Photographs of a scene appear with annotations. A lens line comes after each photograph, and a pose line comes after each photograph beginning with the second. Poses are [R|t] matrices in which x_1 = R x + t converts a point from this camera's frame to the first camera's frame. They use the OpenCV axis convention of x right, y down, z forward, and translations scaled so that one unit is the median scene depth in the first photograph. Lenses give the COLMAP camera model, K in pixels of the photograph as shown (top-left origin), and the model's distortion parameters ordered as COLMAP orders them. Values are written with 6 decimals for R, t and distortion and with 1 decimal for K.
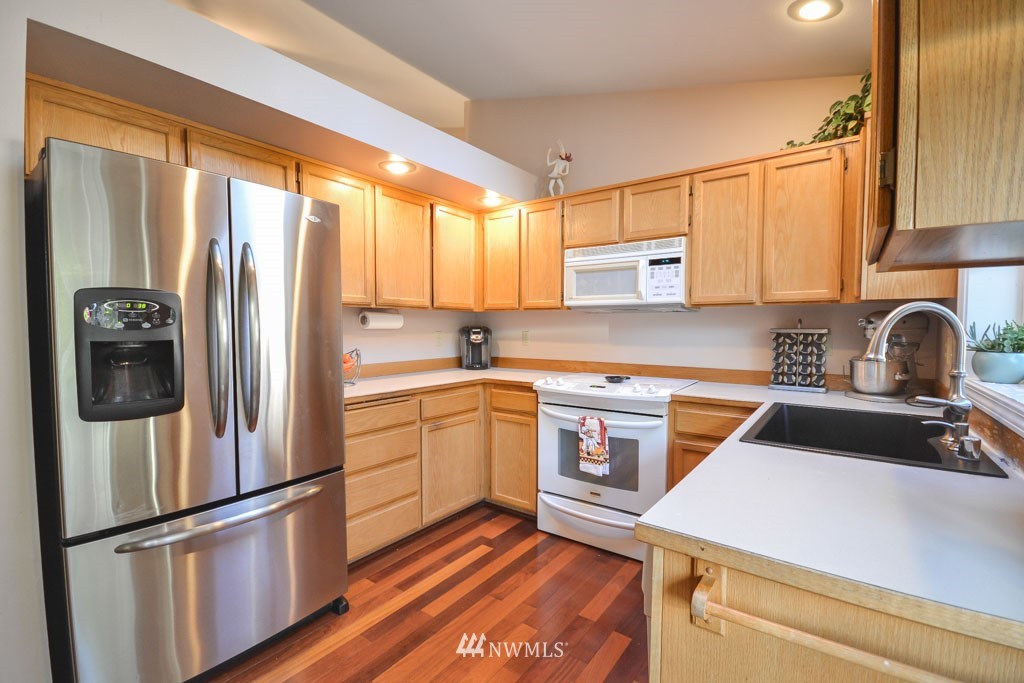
lens RADIAL K [[467.2, 0, 507.1], [0, 467.2, 346.2], [0, 0, 1]] dist [-0.001529, -0.002025]
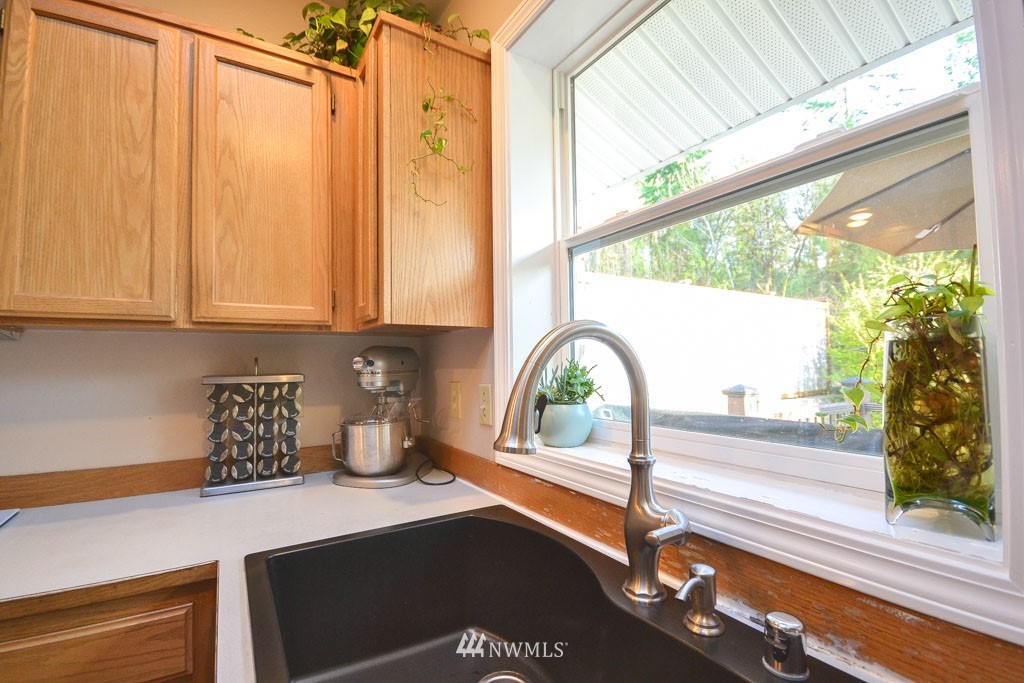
lens RADIAL K [[467.2, 0, 507.2], [0, 467.2, 348.0], [0, 0, 1]] dist [-0.001529, -0.002025]
pose [[0.401141, 0.026712, 0.915627, 0.241491], [0.051276, 0.997353, -0.051560, -0.026528], [-0.914580, 0.067632, 0.398710, 0.516014]]
